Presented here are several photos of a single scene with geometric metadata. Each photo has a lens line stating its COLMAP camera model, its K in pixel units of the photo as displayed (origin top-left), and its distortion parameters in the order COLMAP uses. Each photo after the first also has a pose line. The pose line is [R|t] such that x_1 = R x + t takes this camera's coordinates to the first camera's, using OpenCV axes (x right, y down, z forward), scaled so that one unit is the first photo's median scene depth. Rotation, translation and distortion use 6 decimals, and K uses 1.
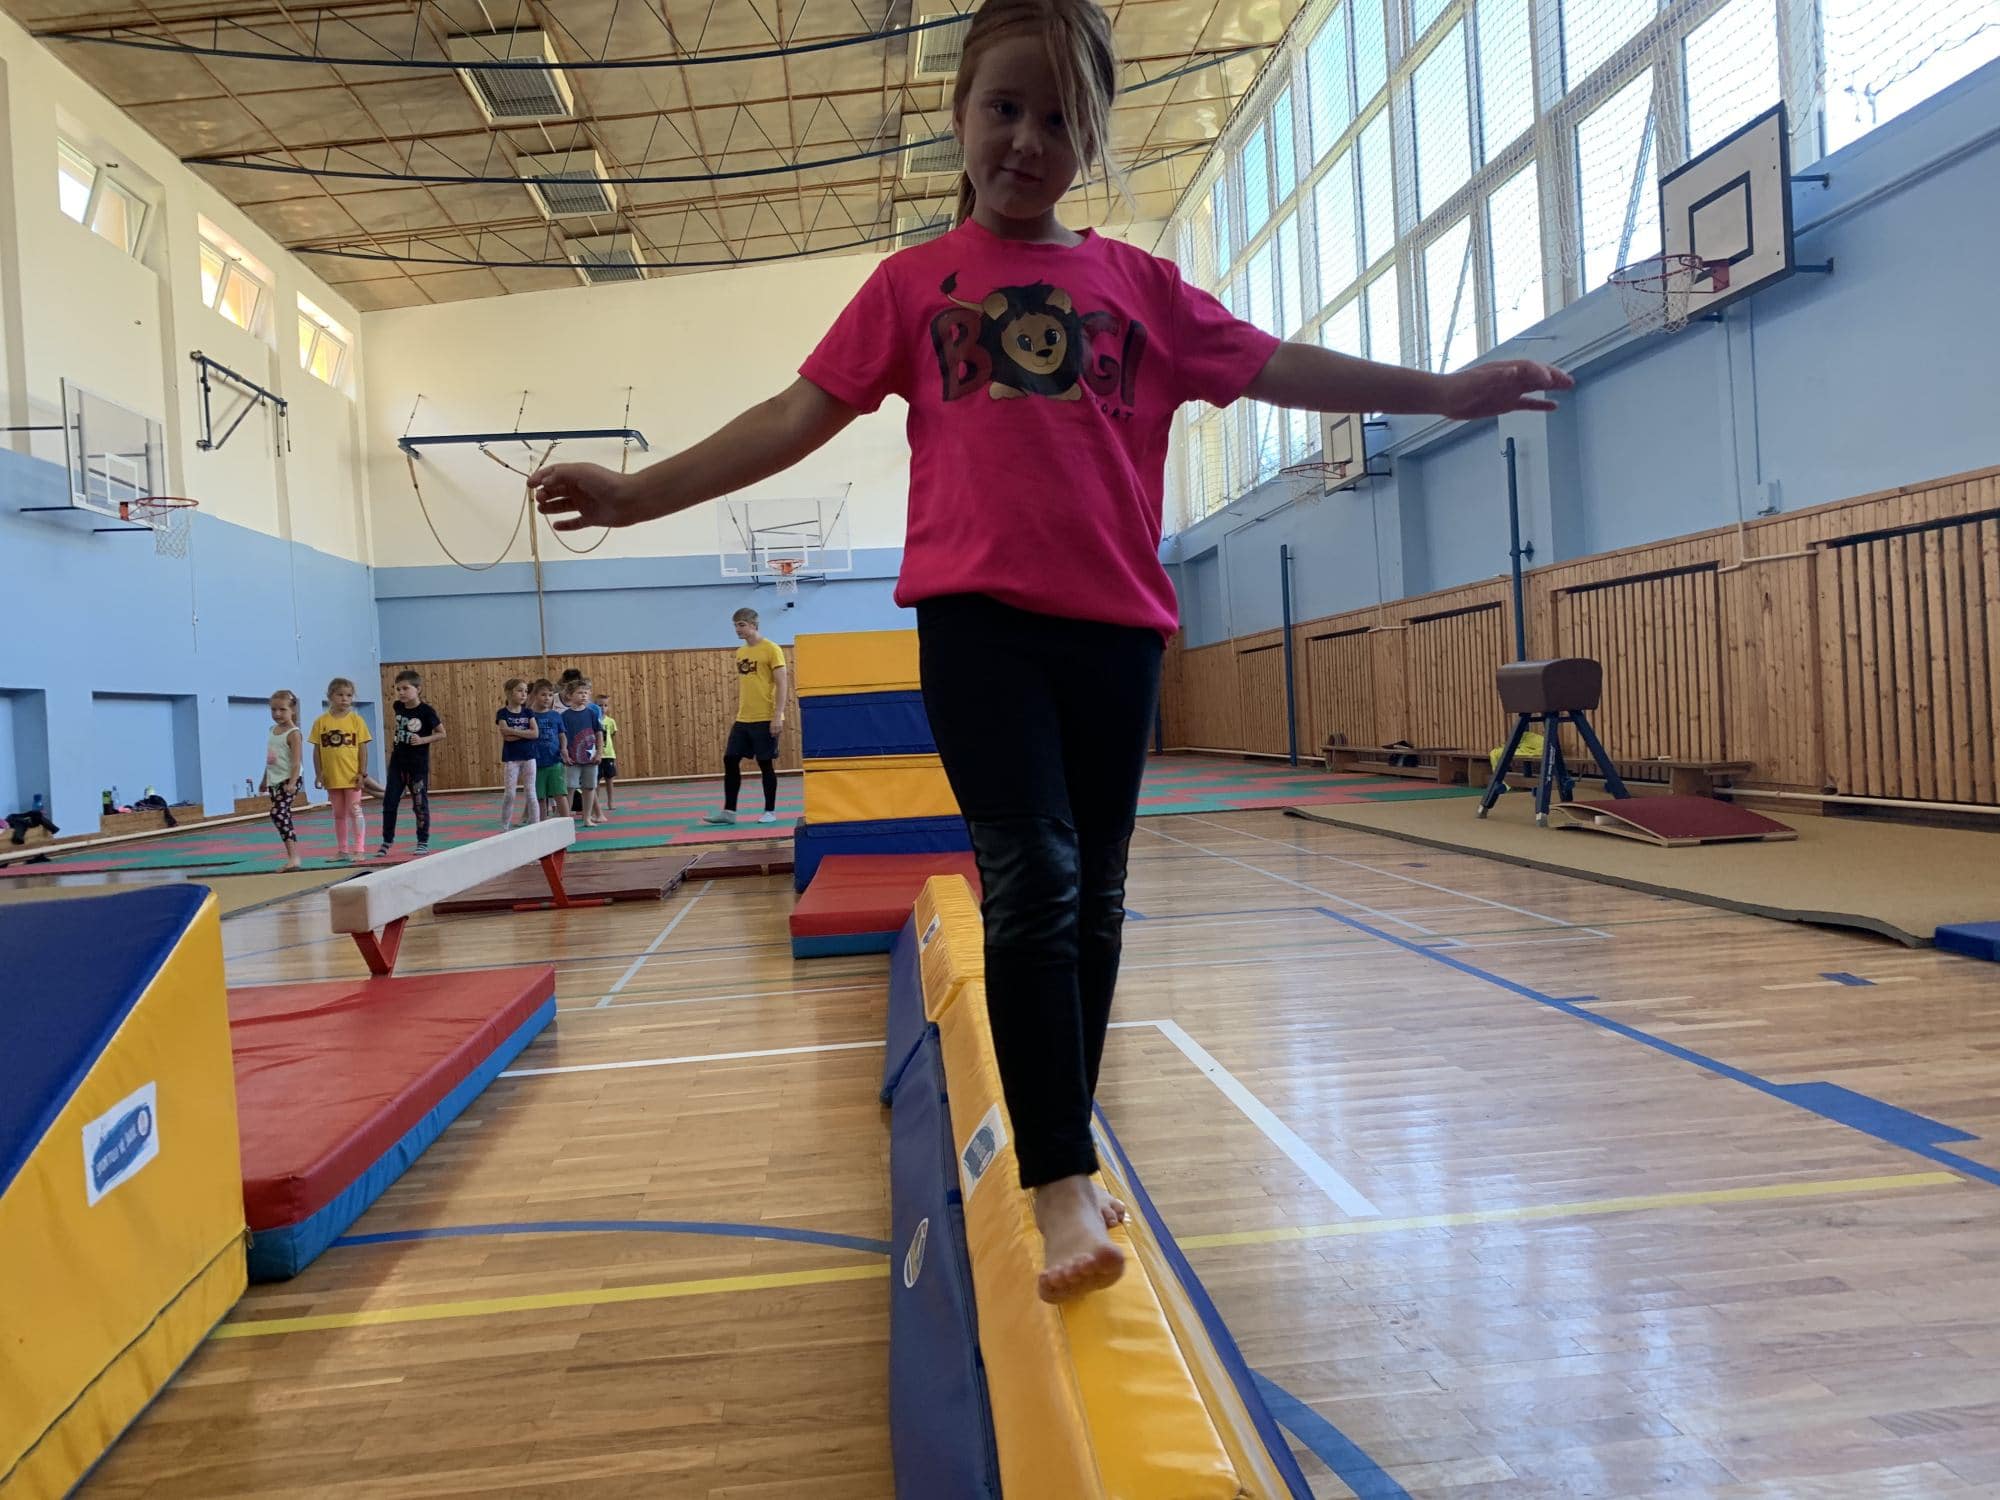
lens RADIAL K [[1512.6, 0, 1001.7], [0, 1512.6, 746.0], [0, 0, 1]] dist [0.036116, -0.045419]
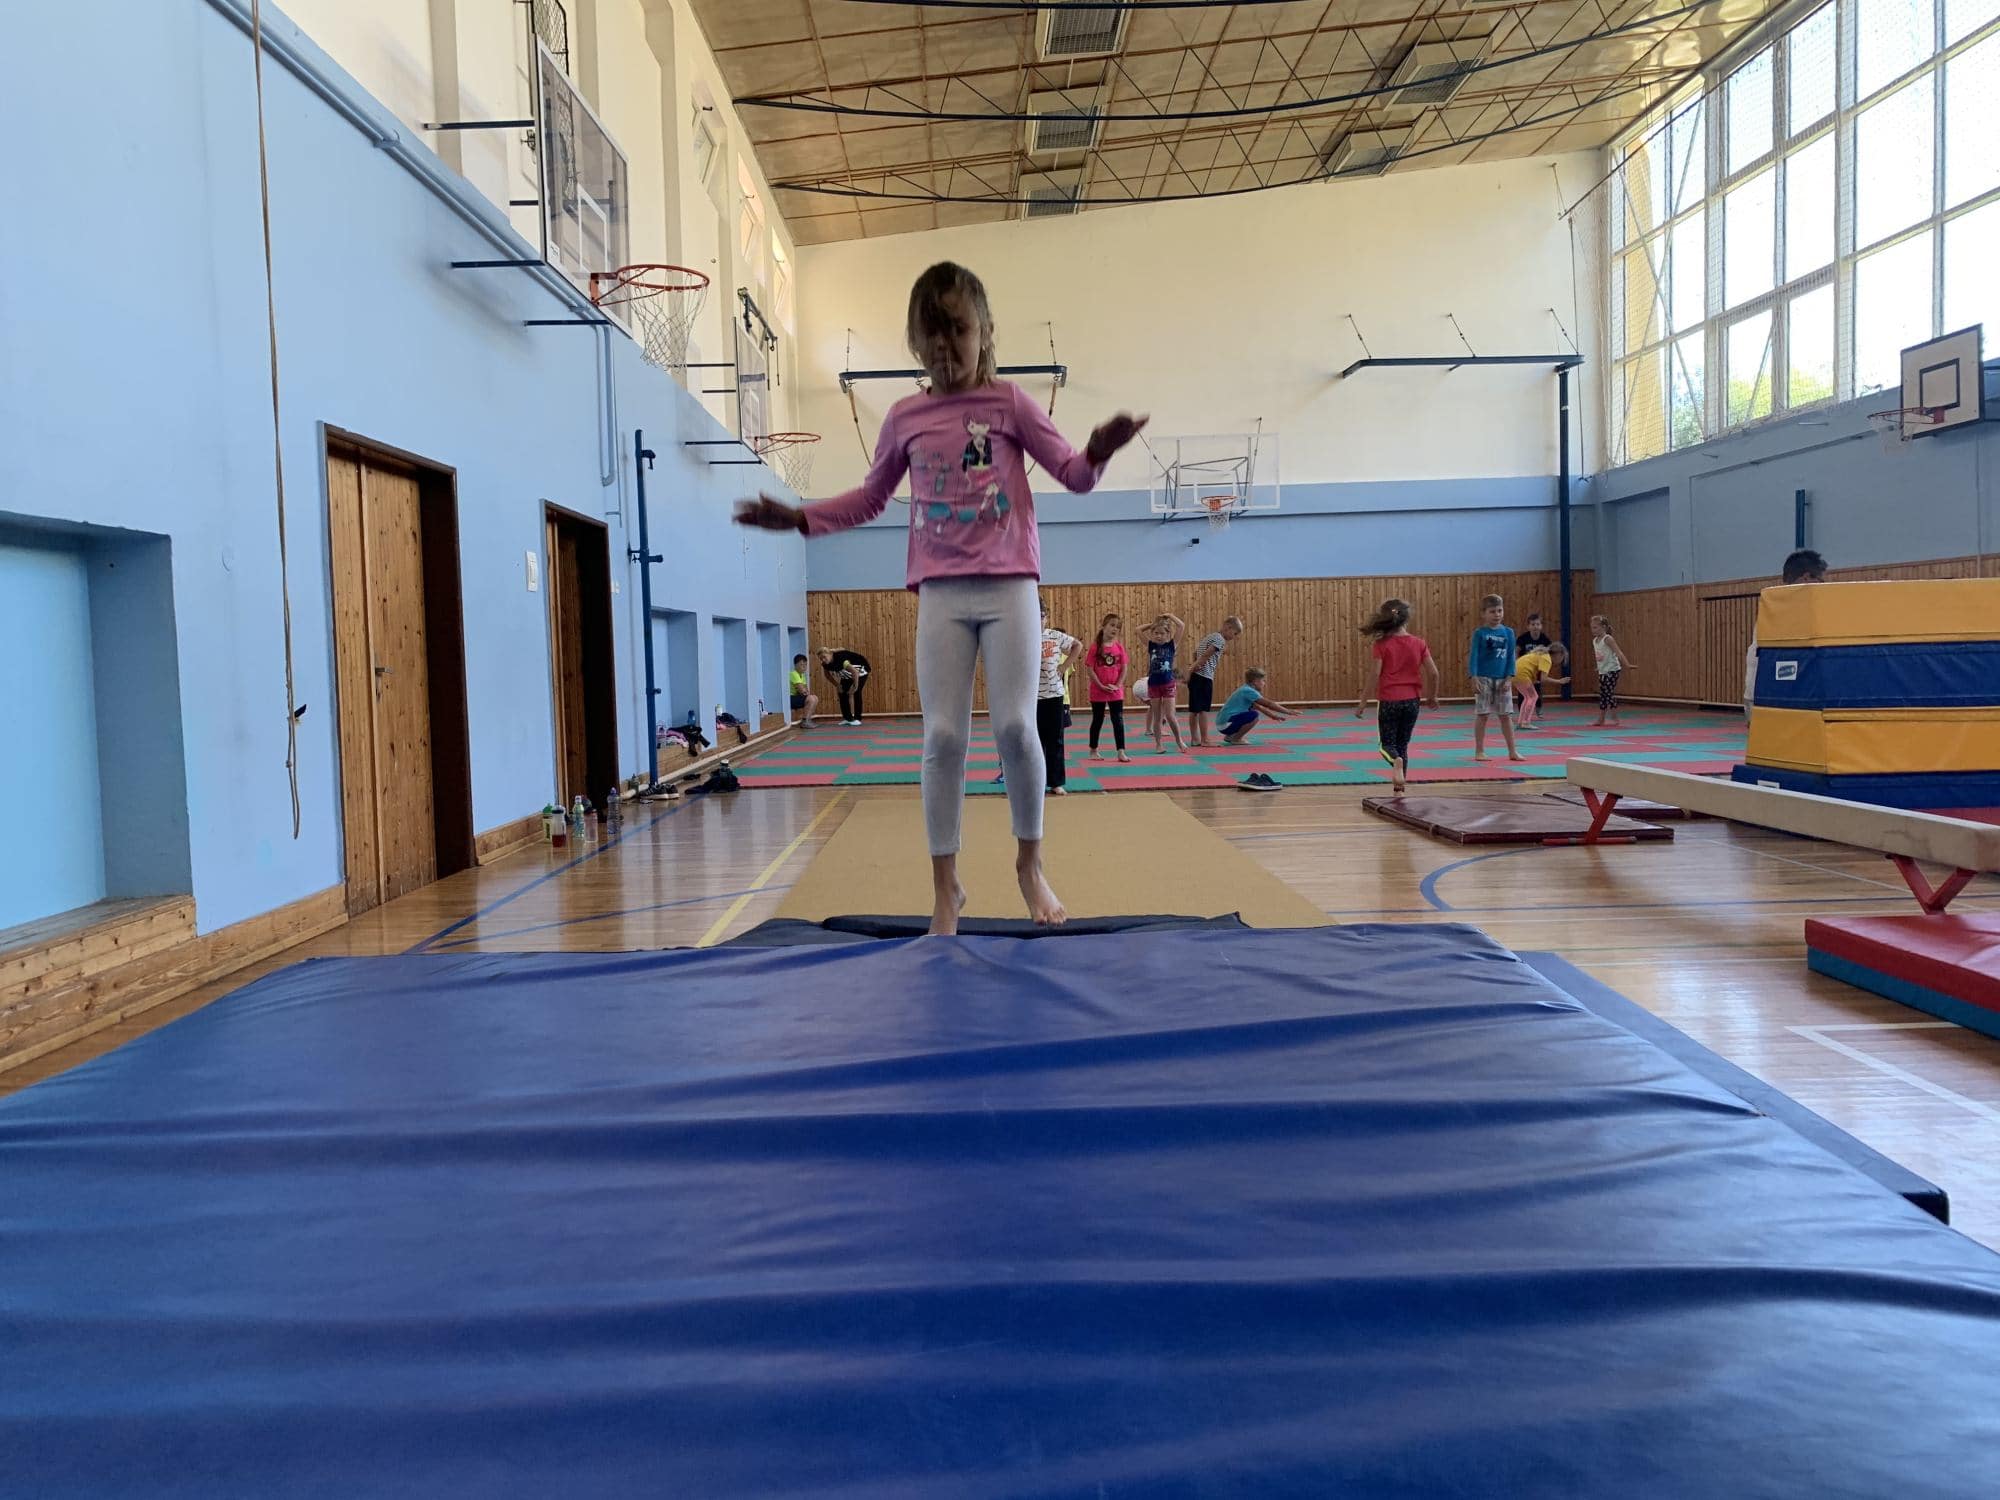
lens RADIAL K [[1512.6, 0, 995.1], [0, 1512.6, 750.9], [0, 0, 1]] dist [0.036116, -0.045419]
pose [[0.994859, 0.033285, -0.095647, -0.496782], [-0.028734, 0.998406, 0.048568, 0.002944], [0.097111, -0.045570, 0.994230, -0.061827]]
